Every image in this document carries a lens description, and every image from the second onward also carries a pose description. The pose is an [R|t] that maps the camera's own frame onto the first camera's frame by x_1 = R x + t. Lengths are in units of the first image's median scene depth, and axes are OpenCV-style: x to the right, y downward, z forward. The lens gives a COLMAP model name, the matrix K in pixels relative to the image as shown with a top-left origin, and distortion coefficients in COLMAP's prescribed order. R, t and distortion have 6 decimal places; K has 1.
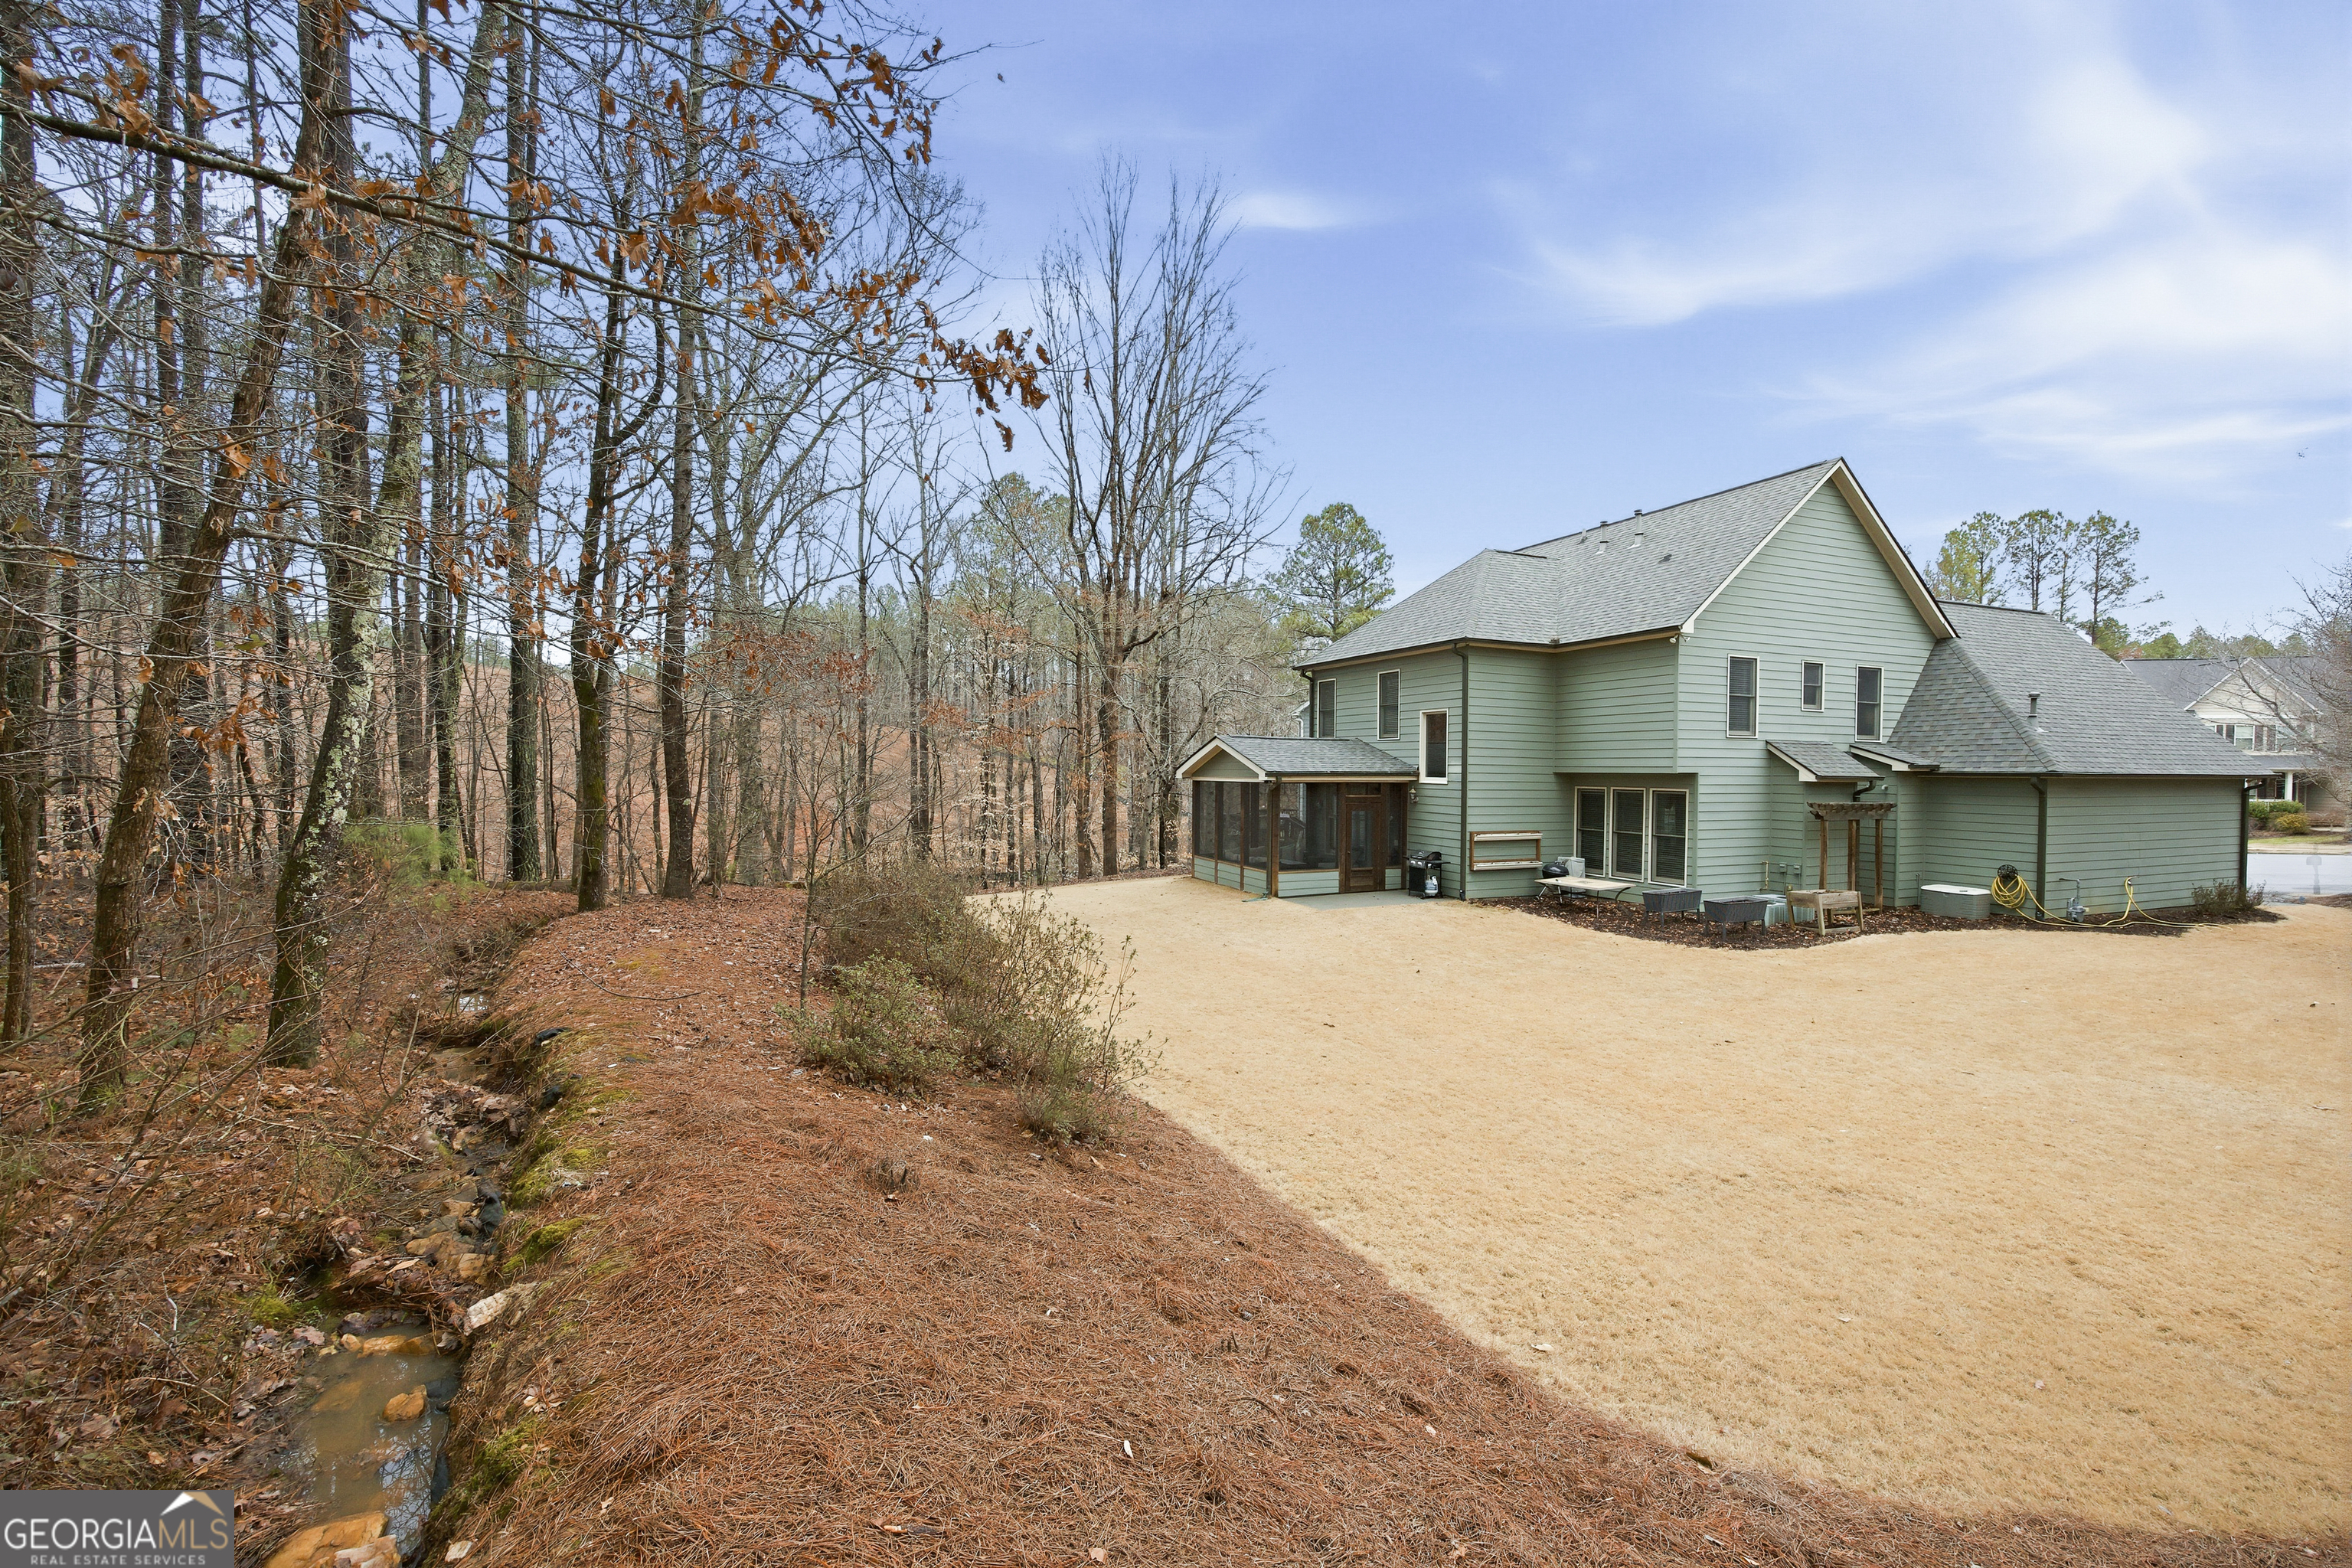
lens RADIAL K [[999.0, 0, 1176.0], [0, 999.0, 784.0], [0, 0, 1]] dist [0.000741, 0.000045]
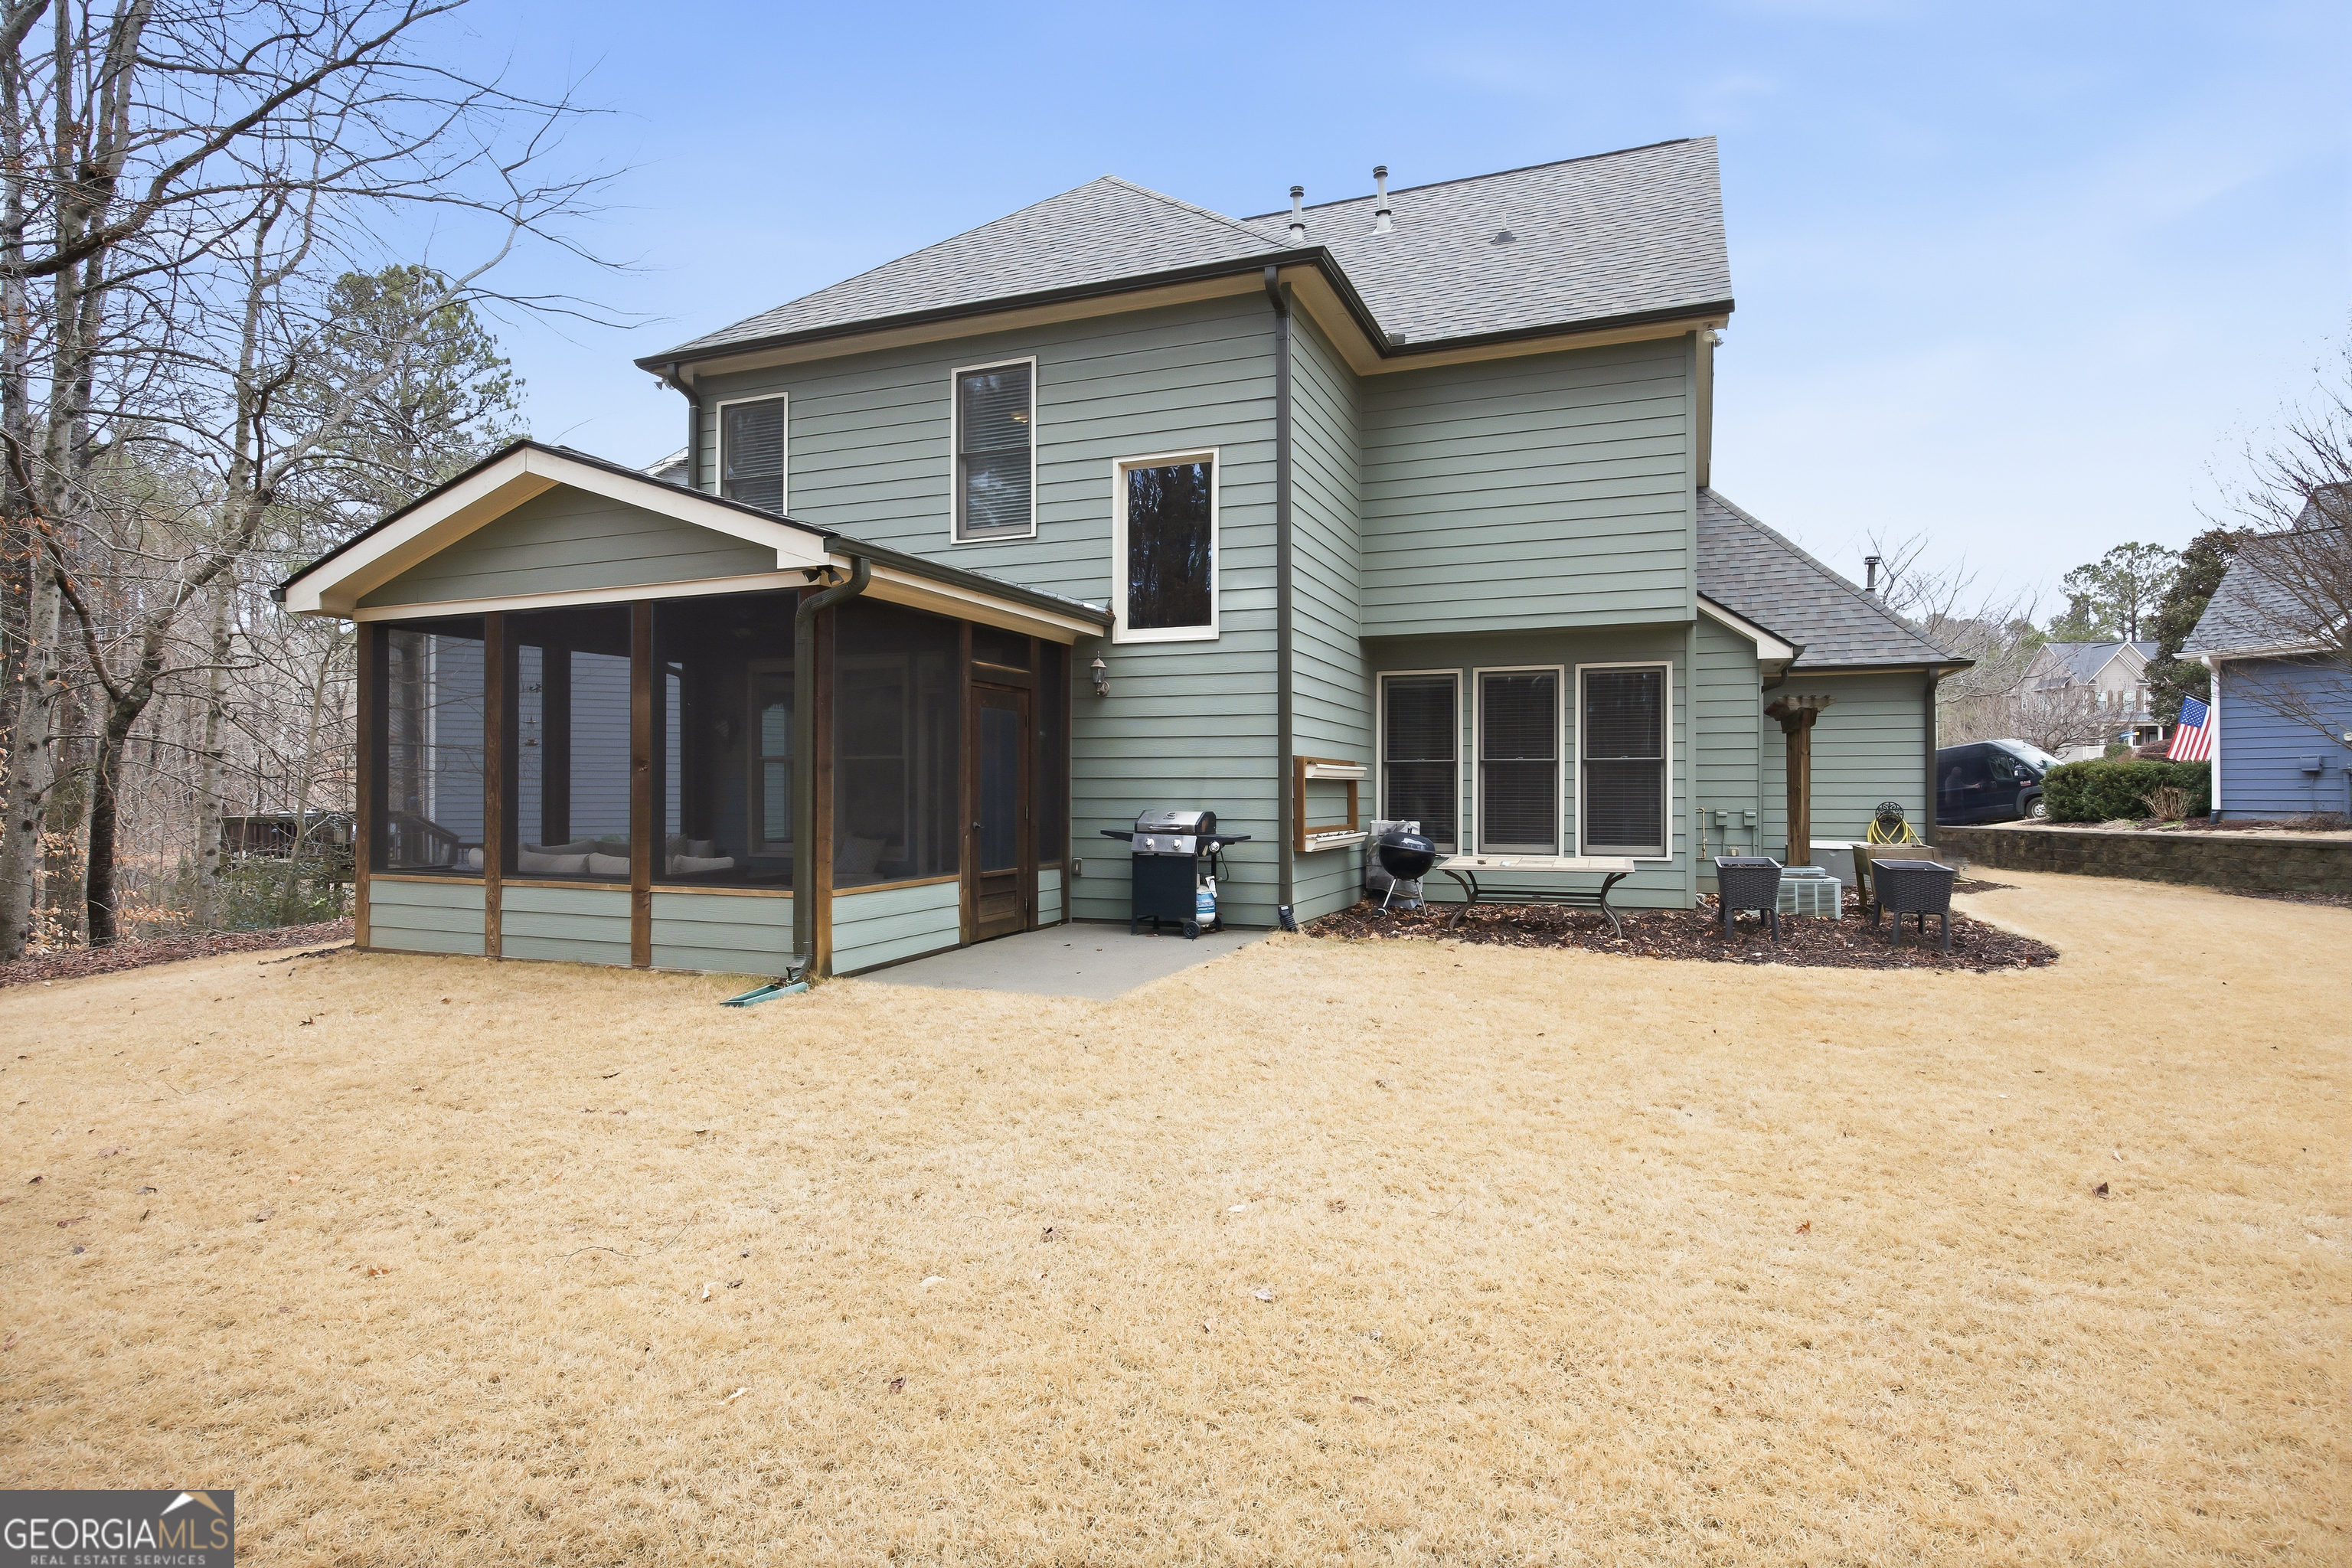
lens RADIAL K [[1232.3, 0, 1176.0], [0, 1232.3, 784.0], [0, 0, 1]] dist [0.018821, -0.000221]
pose [[0.707633, -0.005250, 0.706561, -0.083190], [0.017163, 0.999805, -0.009760, 0.060738], [-0.706372, 0.019033, 0.707585, 0.666250]]
